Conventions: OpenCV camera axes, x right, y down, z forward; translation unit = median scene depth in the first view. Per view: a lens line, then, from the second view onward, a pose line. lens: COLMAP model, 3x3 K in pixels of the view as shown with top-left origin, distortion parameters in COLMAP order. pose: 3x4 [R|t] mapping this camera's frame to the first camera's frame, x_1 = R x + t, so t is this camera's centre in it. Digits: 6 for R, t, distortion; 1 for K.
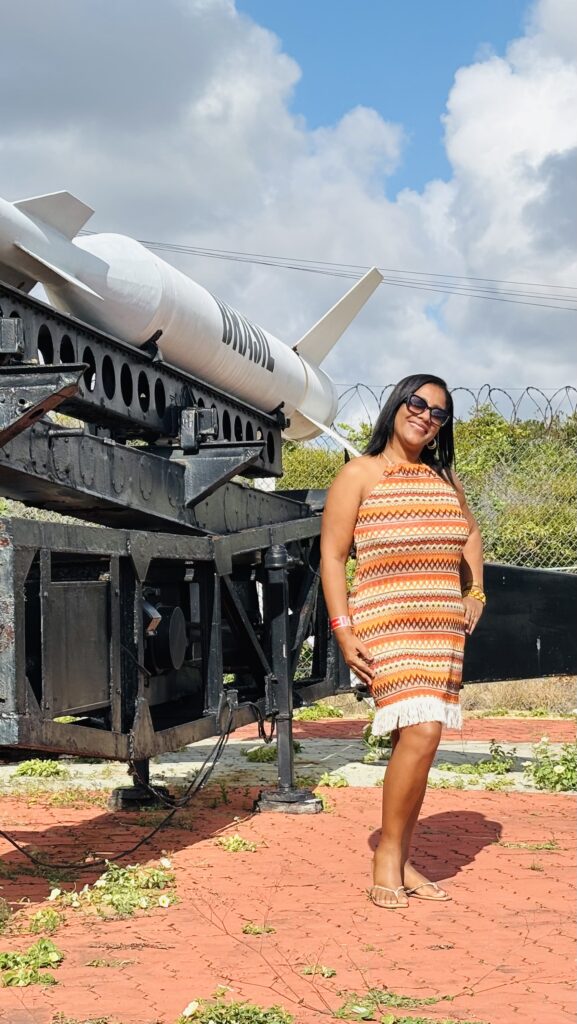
lens RADIAL K [[2065.2, 0, 284.9], [0, 2065.2, 529.5], [0, 0, 1]] dist [0.088211, 0.073667]
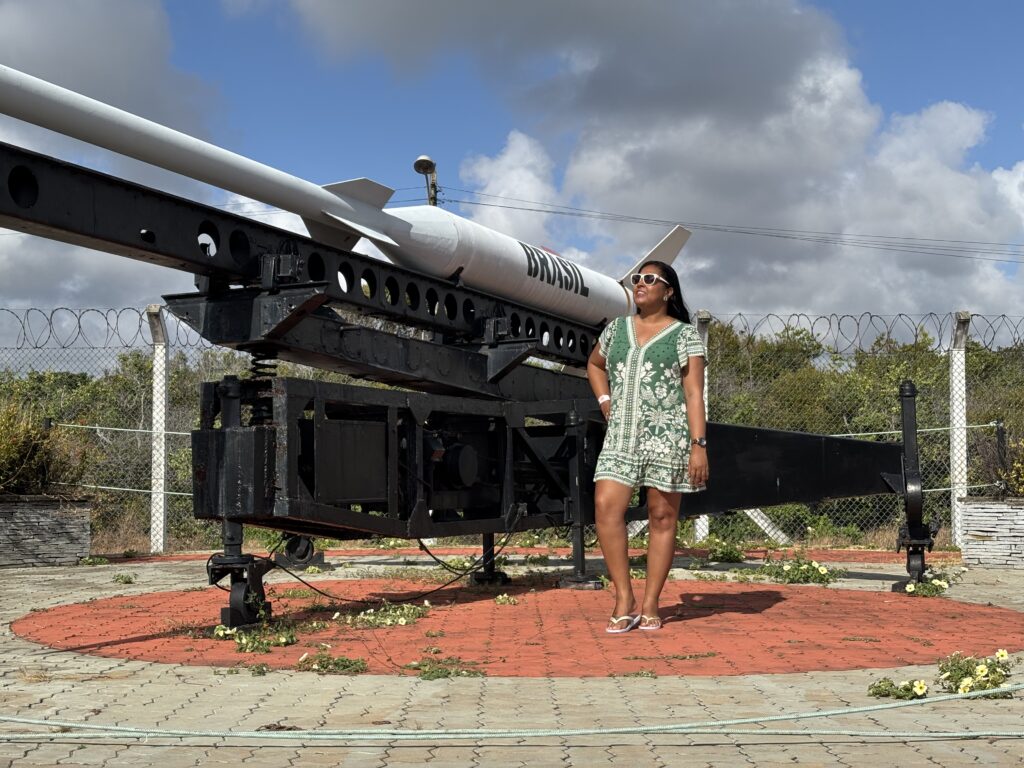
lens RADIAL K [[1533.8, 0, 536.7], [0, 1533.8, 406.2], [0, 0, 1]] dist [0.154913, -0.483676]
pose [[0.975945, -0.009193, -0.217824, 0.265791], [0.004024, 0.999700, -0.024161, 0.038894], [0.217980, 0.022703, 0.975689, -0.114103]]
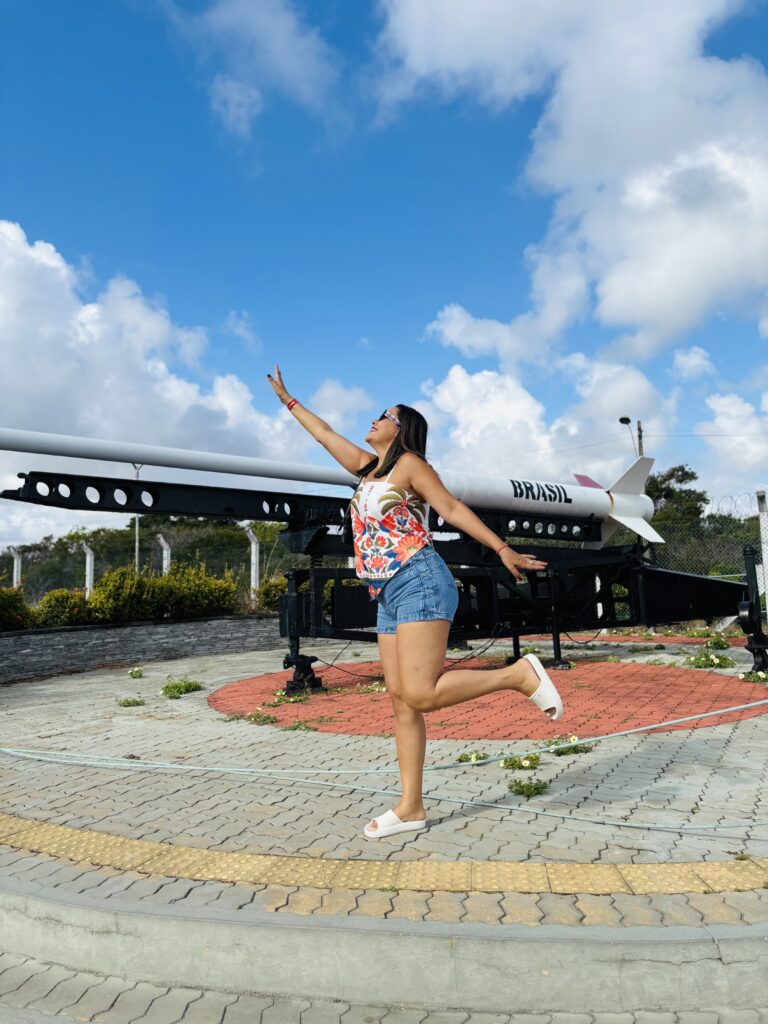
lens RADIAL K [[768.8, 0, 384.0], [0, 768.8, 512.0], [0, 0, 1]] dist [0.079575, -0.087705]
pose [[0.738531, -0.079755, -0.669485, 0.650132], [0.038421, 0.996344, -0.076310, 0.002749], [0.673124, 0.030635, 0.738895, 0.125988]]
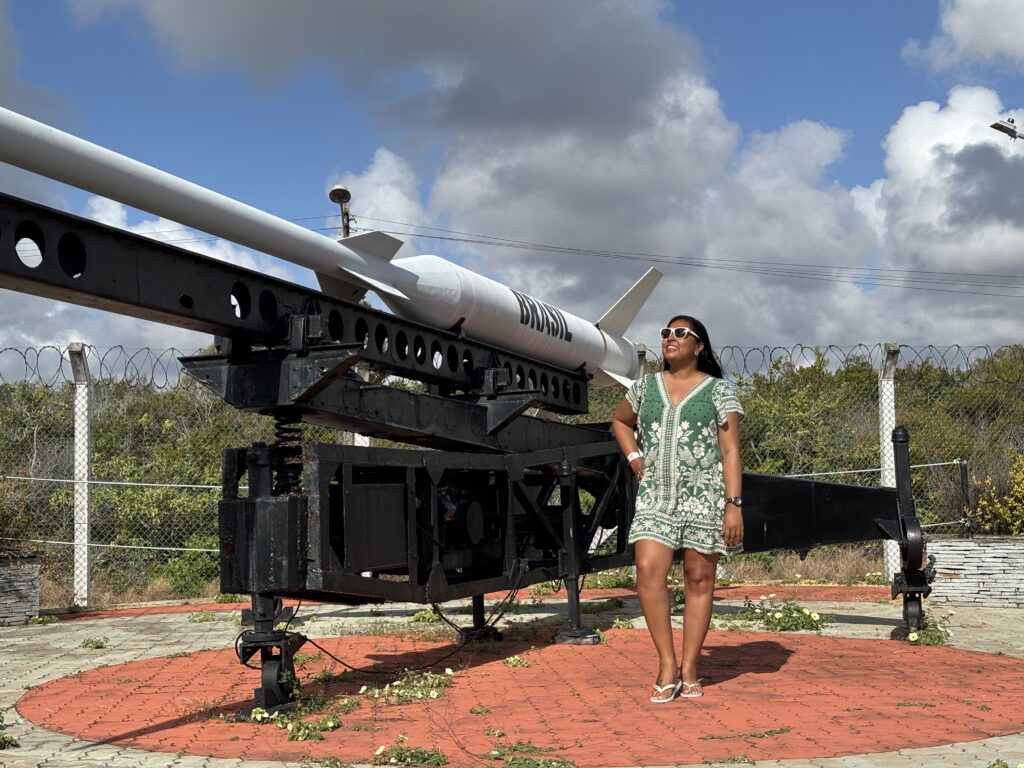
lens RADIAL K [[1537.5, 0, 526.6], [0, 1537.5, 401.2], [0, 0, 1]] dist [0.169620, -0.579066]
pose [[0.989800, -0.023736, -0.140475, 0.153680], [0.018641, 0.999124, -0.037478, 0.007689], [0.141241, 0.034477, 0.989375, -0.104724]]
